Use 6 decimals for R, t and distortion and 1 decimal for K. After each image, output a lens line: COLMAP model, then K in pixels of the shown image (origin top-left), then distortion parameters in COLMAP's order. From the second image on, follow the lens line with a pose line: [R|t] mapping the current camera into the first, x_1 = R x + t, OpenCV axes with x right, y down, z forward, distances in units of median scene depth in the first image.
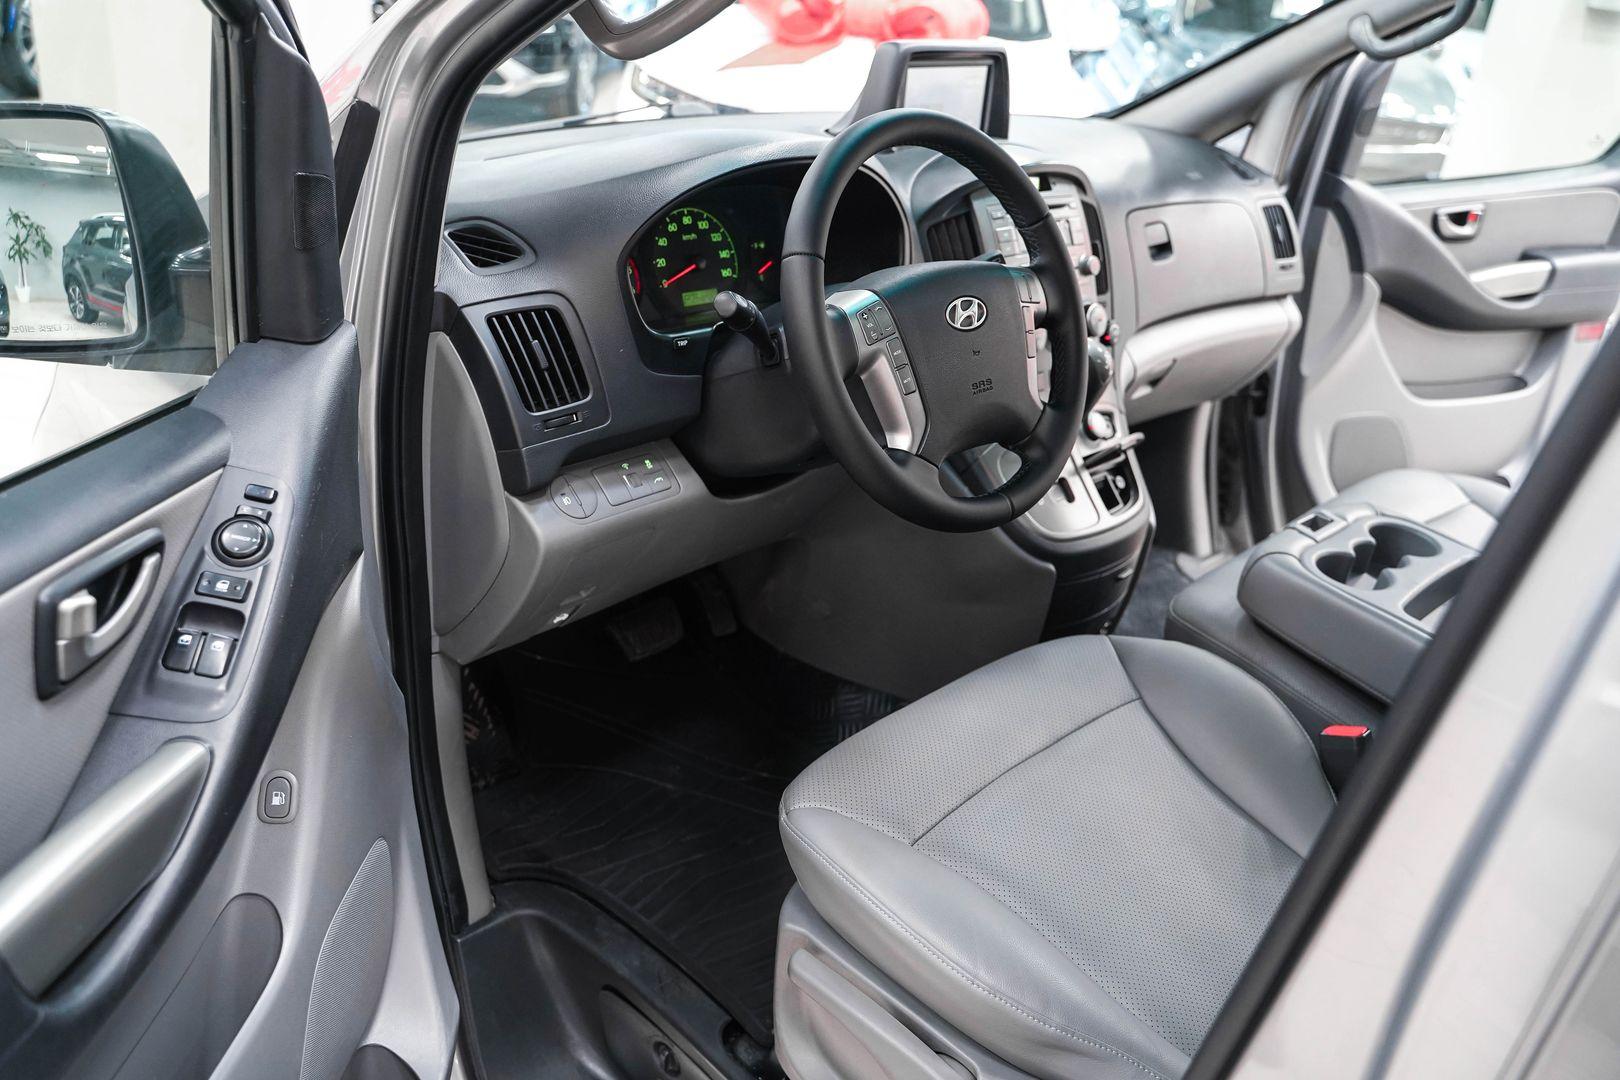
lens RADIAL K [[1328.0, 0, 808.1], [0, 1328.0, 535.5], [0, 0, 1]] dist [-0.115165, 0.106230]
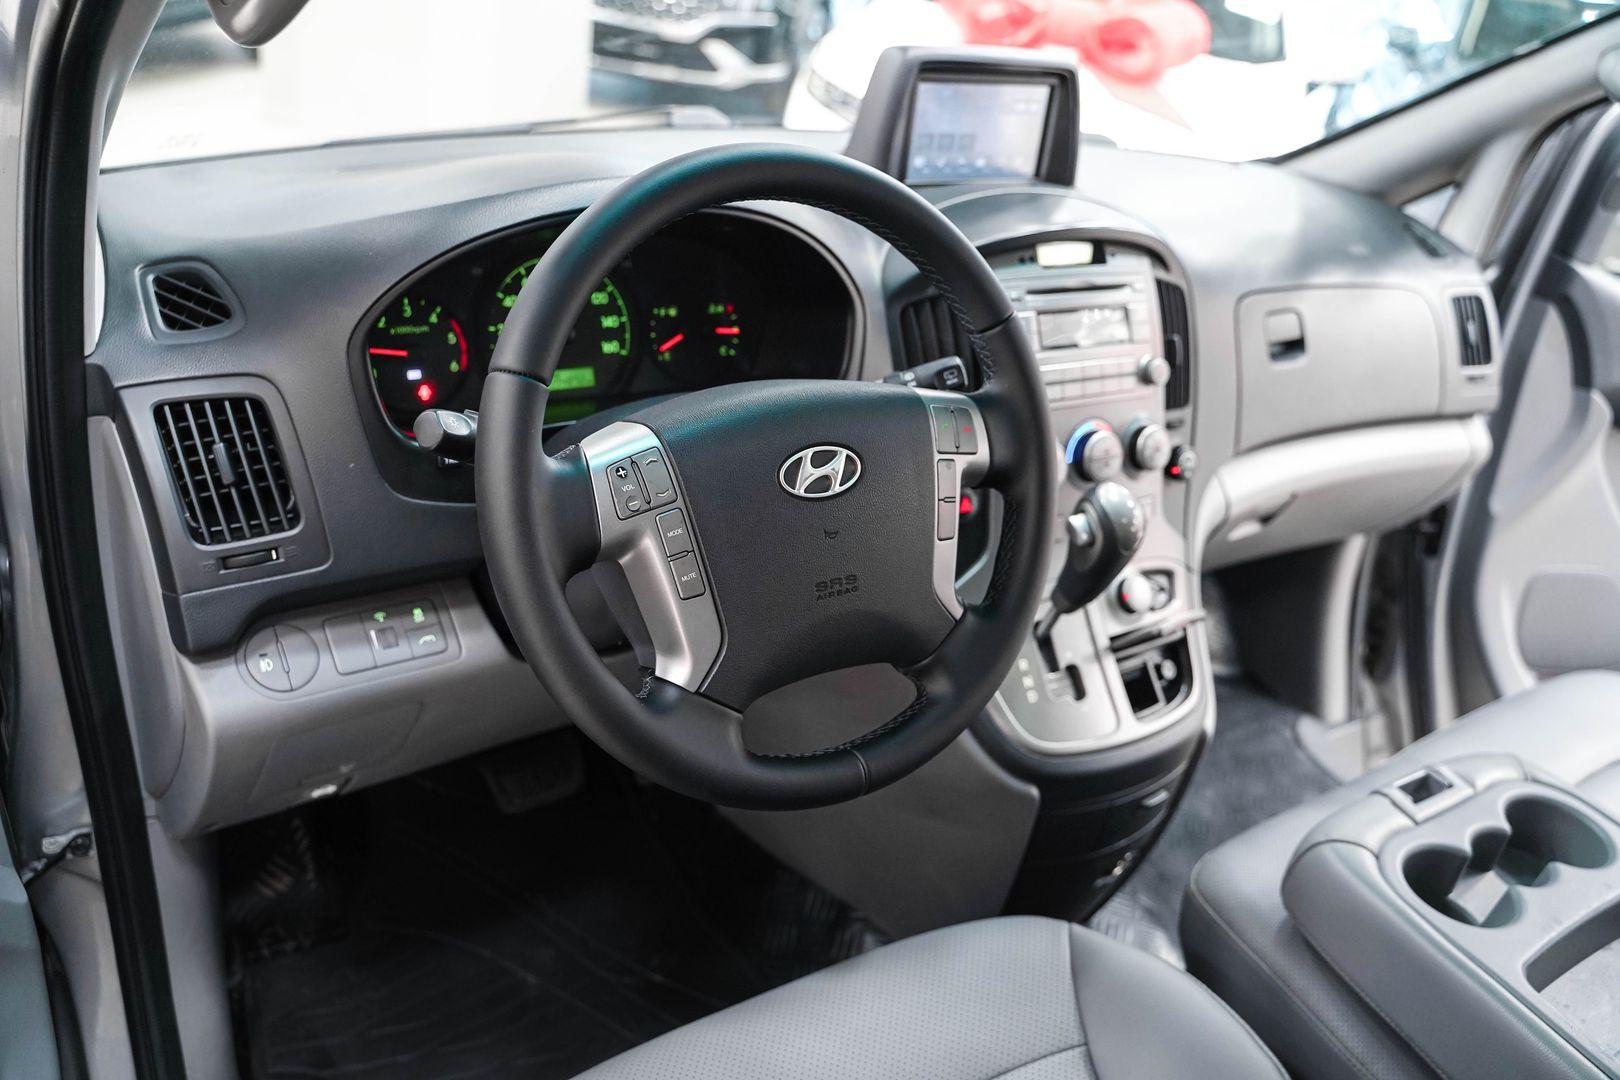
lens RADIAL K [[1312.3, 0, 810.0], [0, 1312.3, 540.0], [0, 0, 1]] dist [-0.119741, 0.098598]
pose [[0.979349, 0.116571, -0.165186, 0.162947], [-0.115775, 0.993170, 0.014473, -0.105362], [0.165745, 0.004950, 0.986156, 0.276447]]
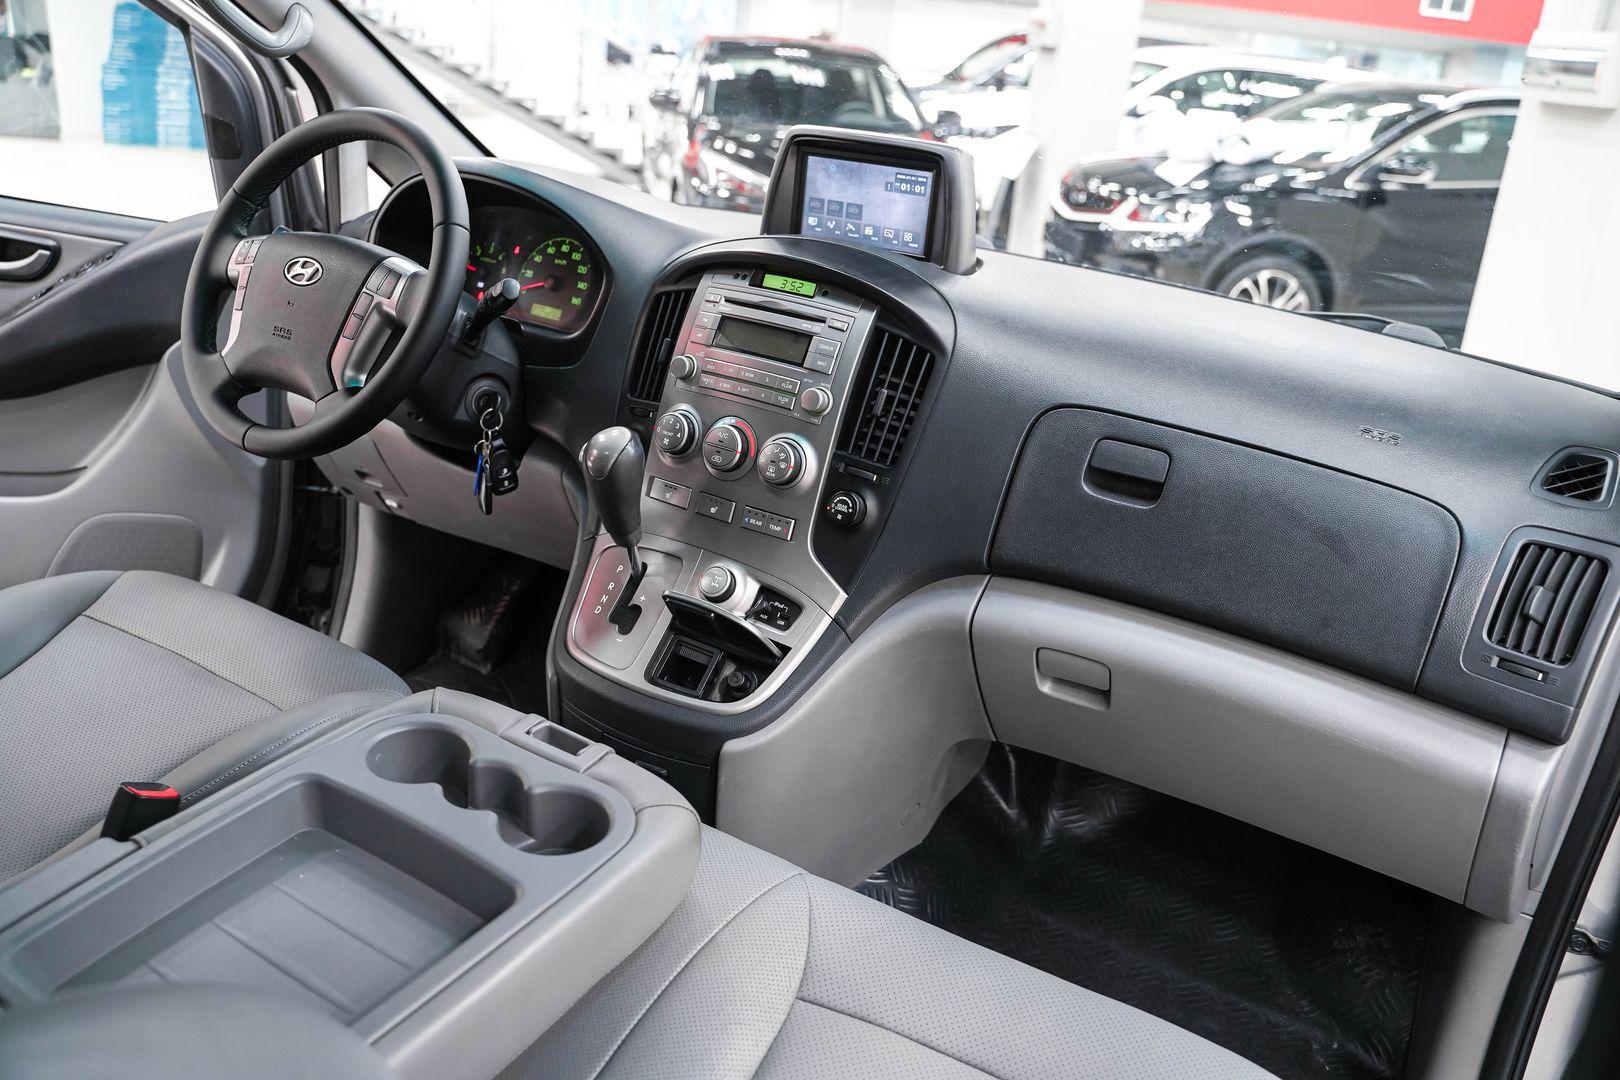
lens RADIAL K [[1312.3, 0, 810.0], [0, 1312.3, 540.0], [0, 0, 1]] dist [-0.119741, 0.098598]
pose [[0.238159, 0.272027, -0.932353, 0.978045], [-0.489545, 0.862729, 0.126664, -0.237555], [0.838824, 0.426262, 0.338636, 0.798910]]
